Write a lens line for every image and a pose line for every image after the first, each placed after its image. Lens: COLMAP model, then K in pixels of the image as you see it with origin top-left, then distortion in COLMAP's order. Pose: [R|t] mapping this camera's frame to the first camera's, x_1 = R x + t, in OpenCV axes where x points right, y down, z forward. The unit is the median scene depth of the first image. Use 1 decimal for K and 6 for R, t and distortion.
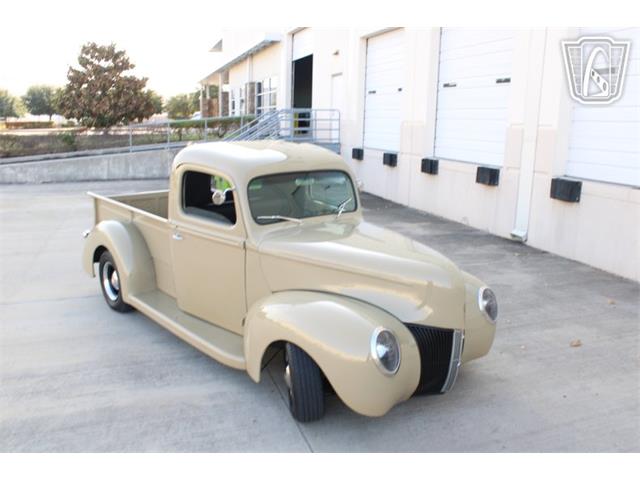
lens RADIAL K [[527.3, 0, 328.7], [0, 527.3, 263.7], [0, 0, 1]] dist [-0.129483, 0.072958]
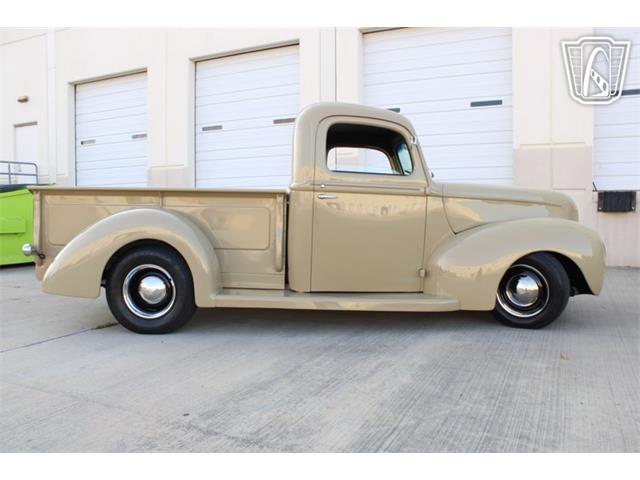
lens RADIAL K [[527.3, 0, 341.2], [0, 527.3, 260.9], [0, 0, 1]] dist [-0.129483, 0.072958]
pose [[0.702050, -0.091492, 0.706225, -0.447095], [0.206510, 0.975255, -0.078945, 0.063733], [-0.681527, 0.201266, 0.703572, 0.190143]]
